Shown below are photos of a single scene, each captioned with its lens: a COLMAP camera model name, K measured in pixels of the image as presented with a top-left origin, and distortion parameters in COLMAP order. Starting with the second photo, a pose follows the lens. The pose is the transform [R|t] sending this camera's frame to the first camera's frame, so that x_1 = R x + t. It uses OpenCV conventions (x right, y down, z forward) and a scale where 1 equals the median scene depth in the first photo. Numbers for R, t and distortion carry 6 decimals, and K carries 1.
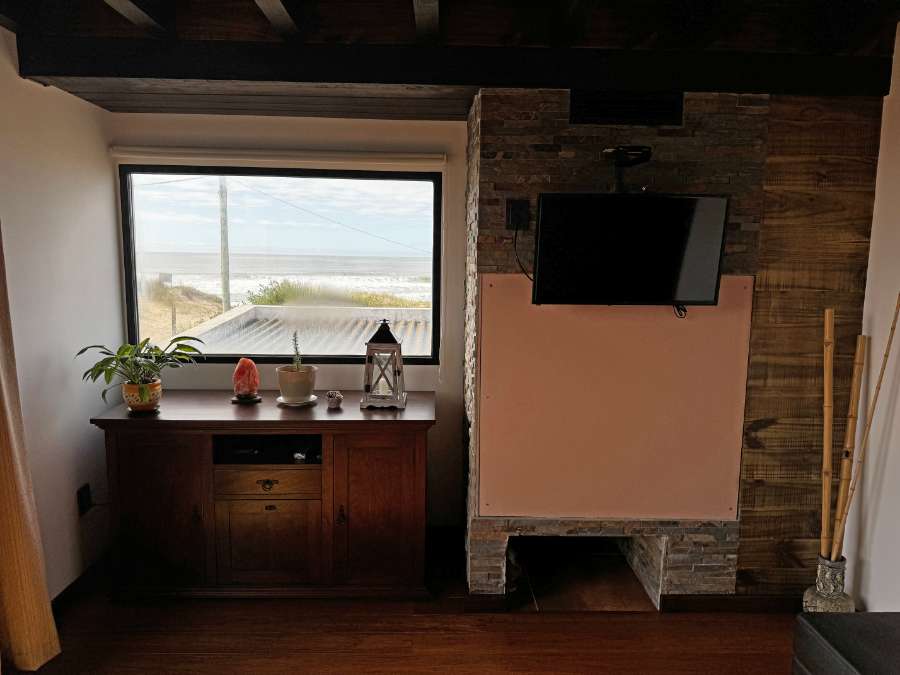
lens RADIAL K [[637.0, 0, 437.9], [0, 637.0, 320.4], [0, 0, 1]] dist [0.021026, -0.014583]
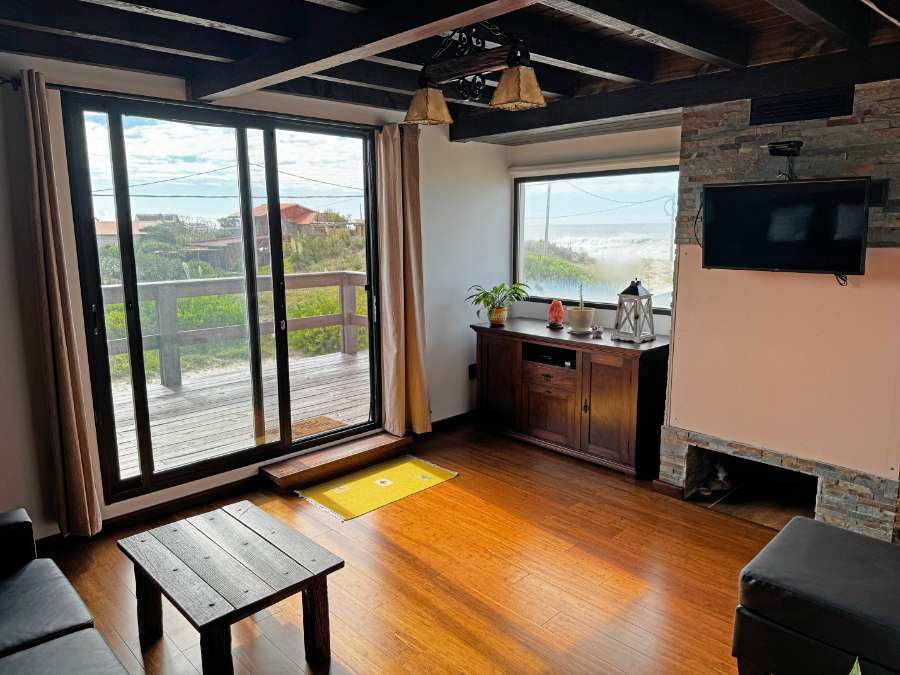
lens RADIAL K [[637.0, 0, 449.2], [0, 637.0, 335.7], [0, 0, 1]] dist [0.021026, -0.014583]
pose [[0.686823, 0.111226, -0.718264, 0.692901], [-0.083514, 0.993753, 0.074029, 0.056042], [0.722011, 0.009140, 0.691821, -0.277258]]
